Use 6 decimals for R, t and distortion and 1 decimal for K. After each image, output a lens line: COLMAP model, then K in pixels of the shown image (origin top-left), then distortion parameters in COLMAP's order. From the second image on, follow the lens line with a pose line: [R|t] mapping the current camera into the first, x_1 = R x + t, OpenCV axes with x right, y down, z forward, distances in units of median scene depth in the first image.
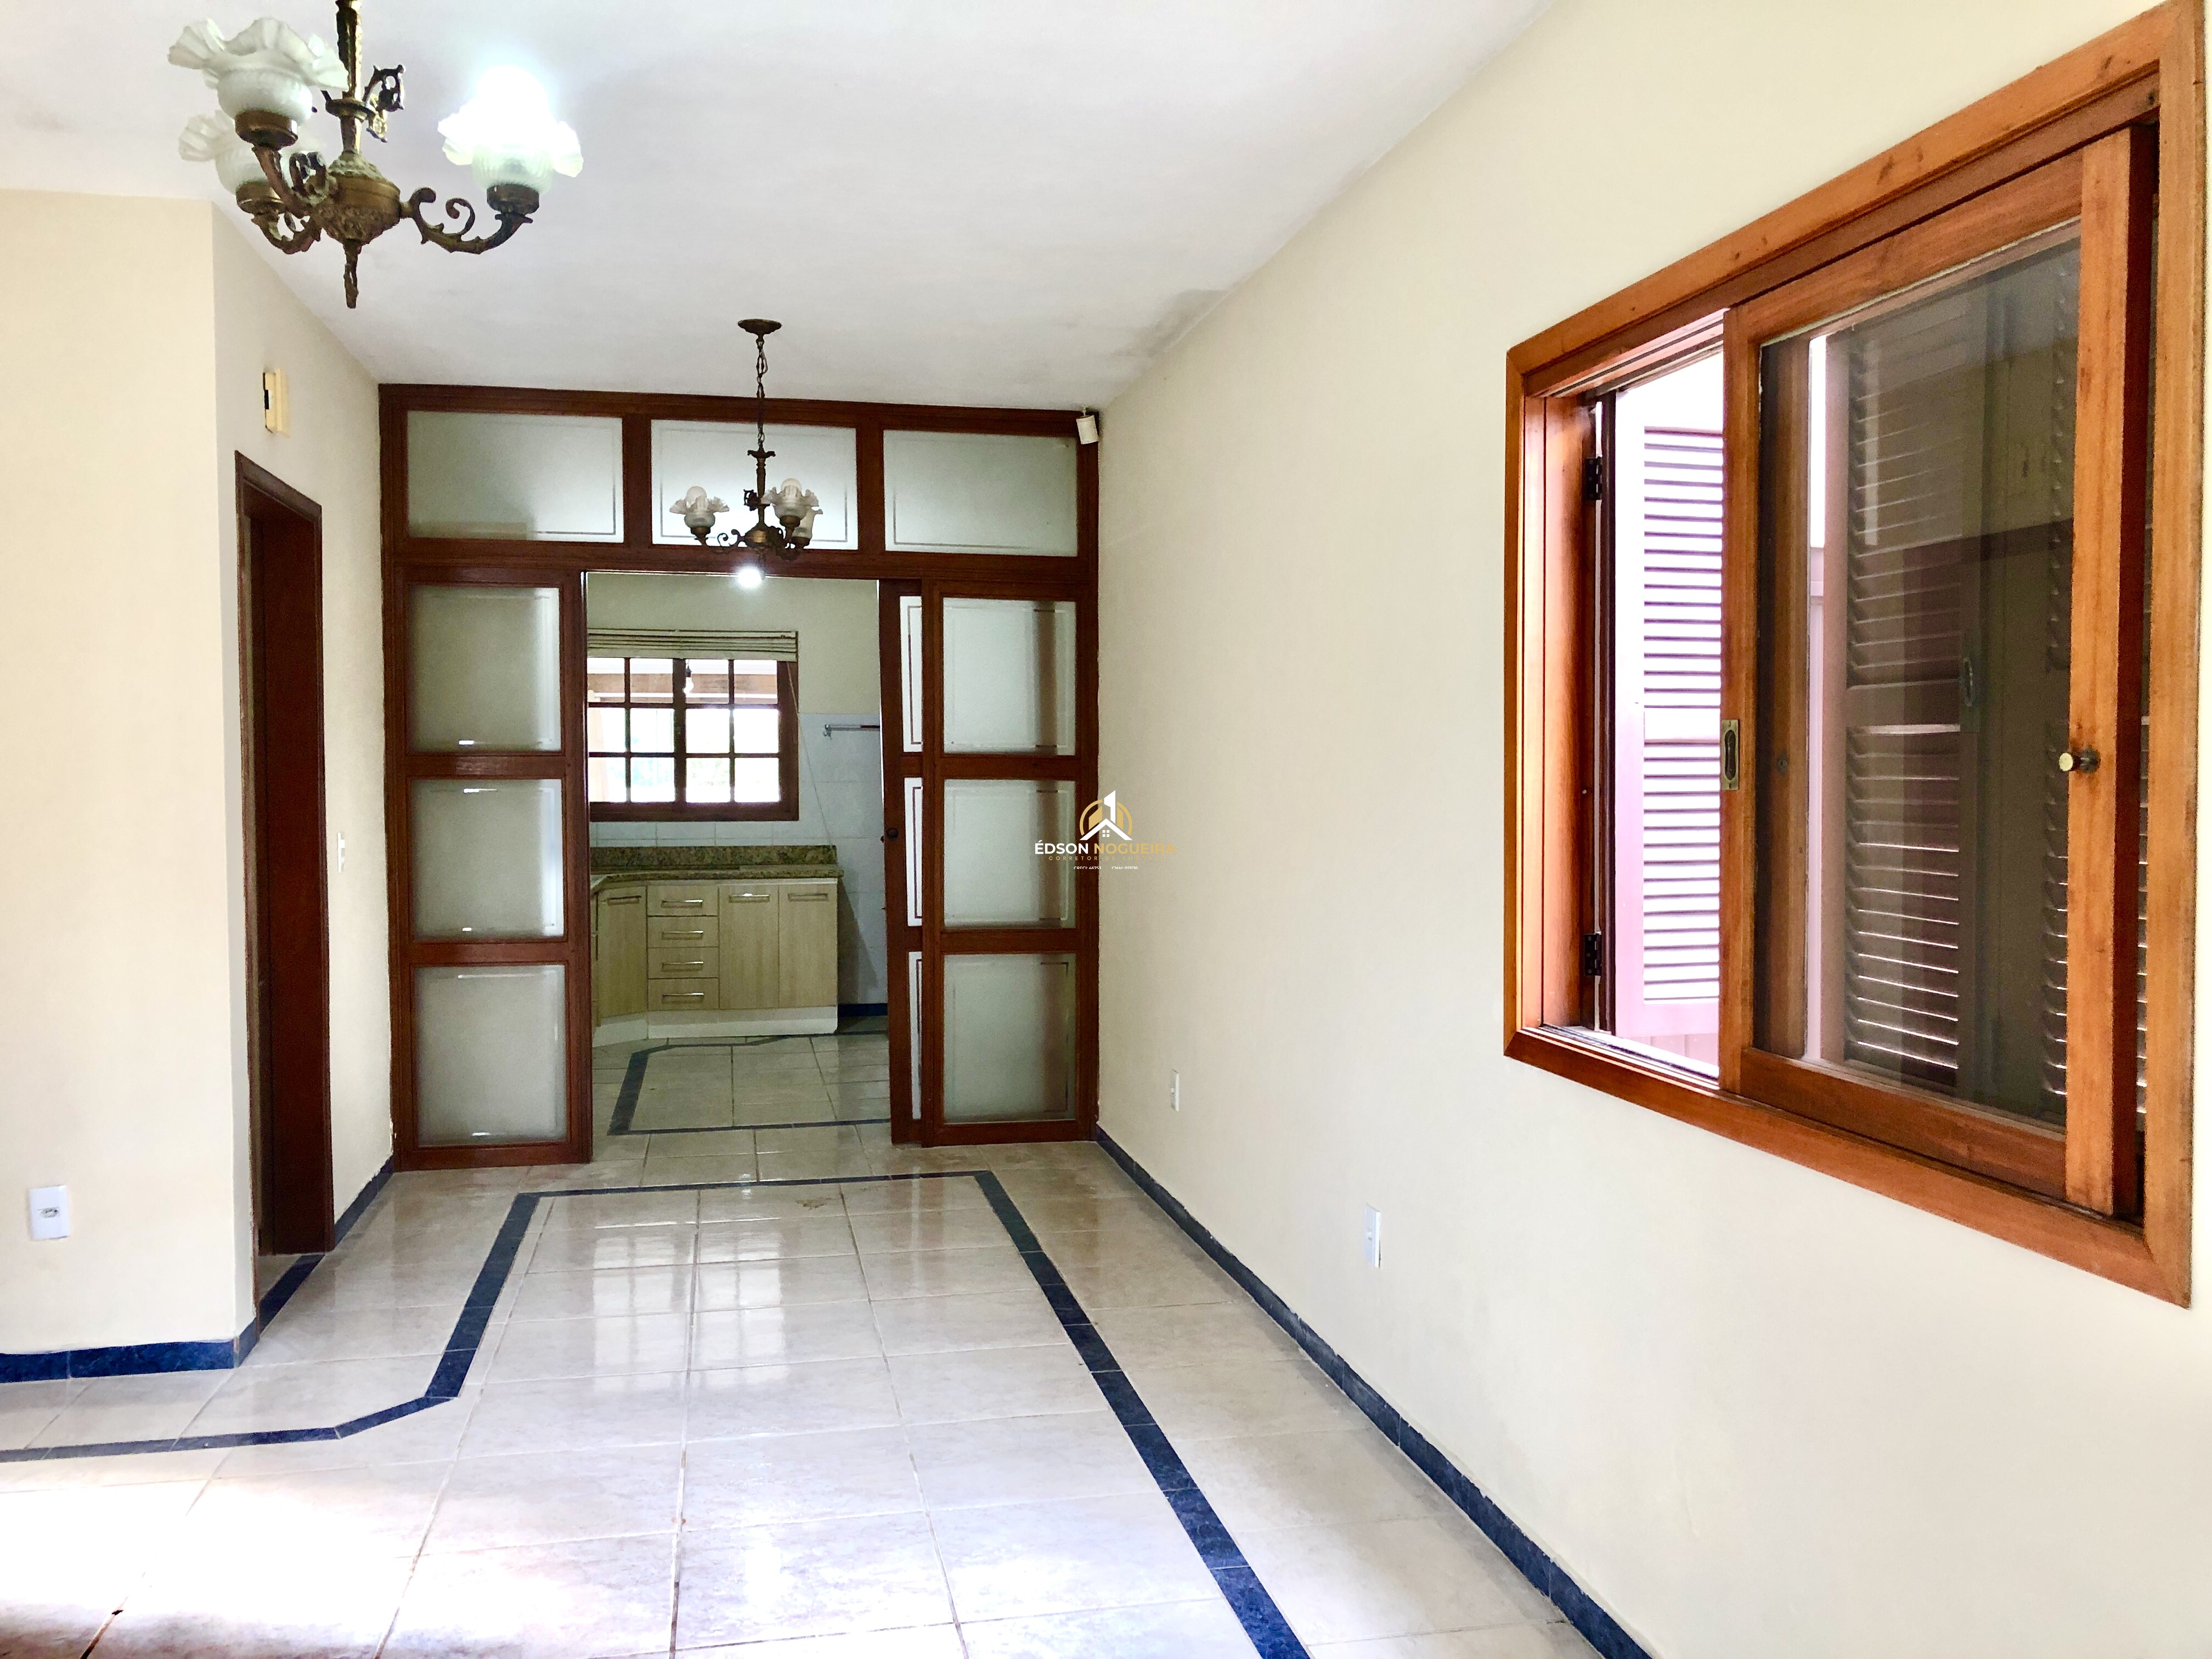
lens RADIAL K [[1807.2, 0, 1106.0], [0, 1807.2, 829.5], [0, 0, 1]] dist [0.048263, -0.114694]
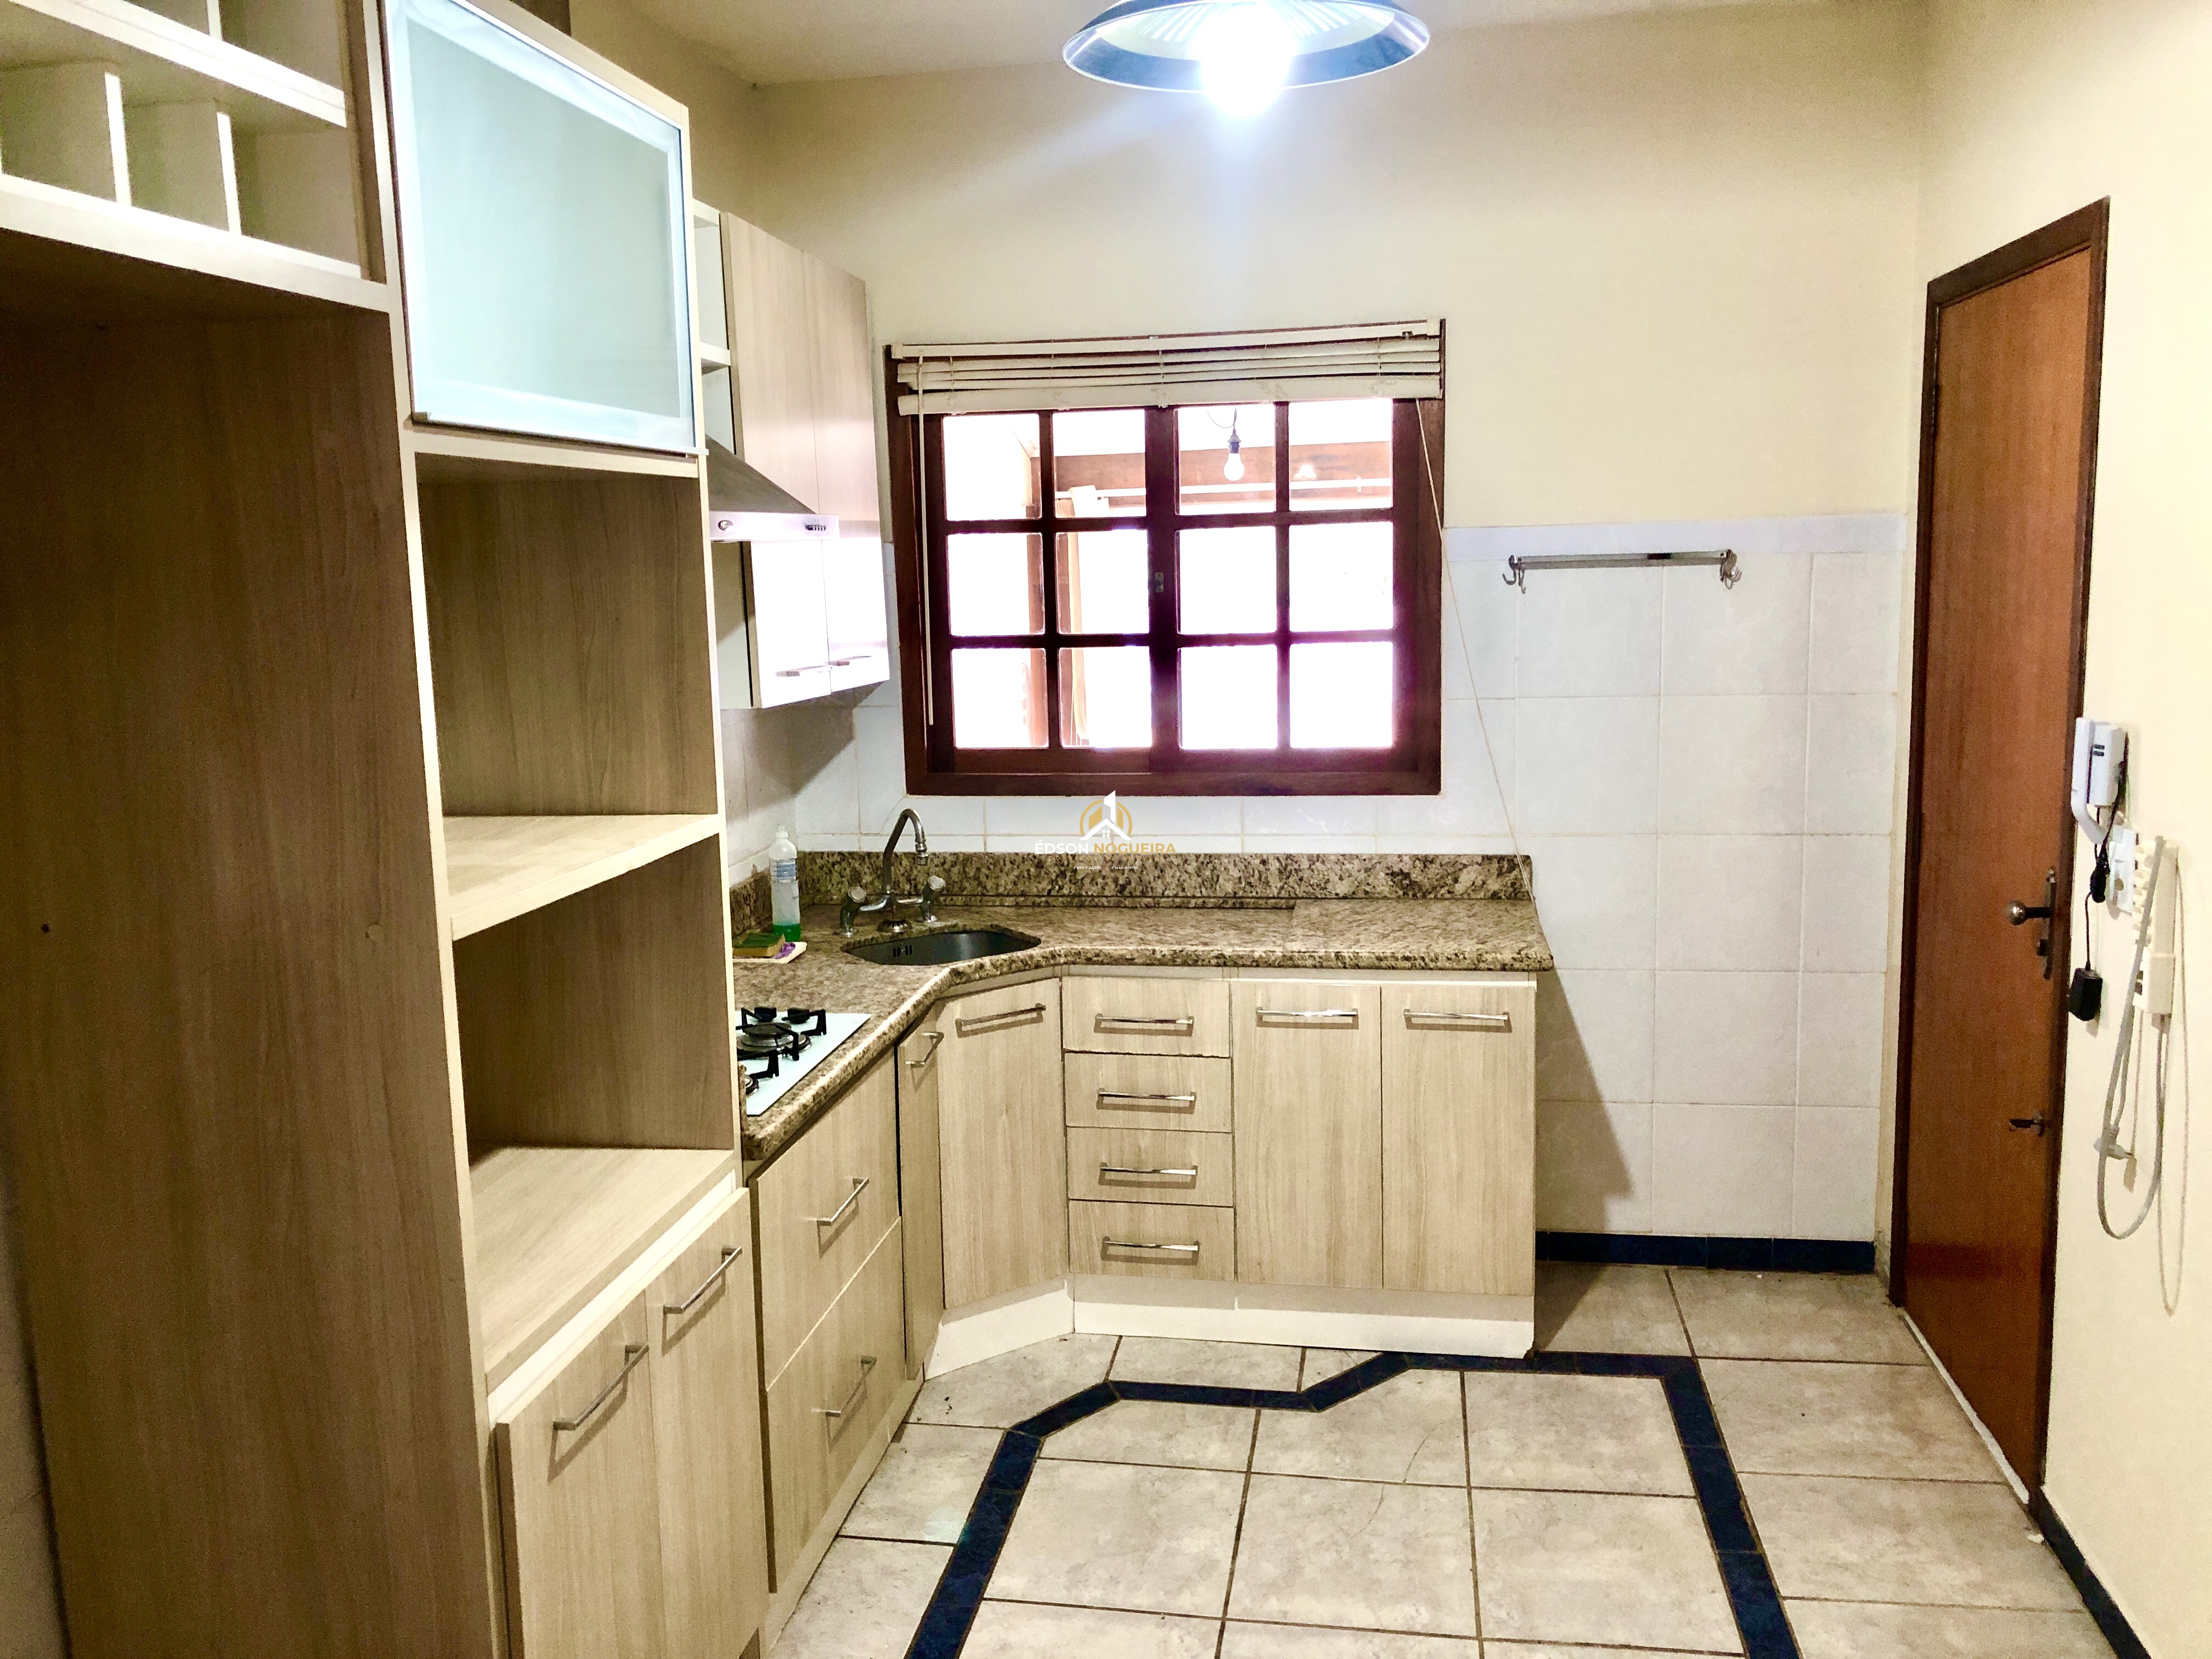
lens RADIAL K [[1814.1, 0, 1108.8], [0, 1814.1, 835.4], [0, 0, 1]] dist [0.252809, -0.115675]
pose [[0.932933, 0.031647, -0.358656, -0.090568], [0.012601, 0.992650, 0.120367, -0.047541], [0.359829, -0.116814, 0.925677, 0.587755]]
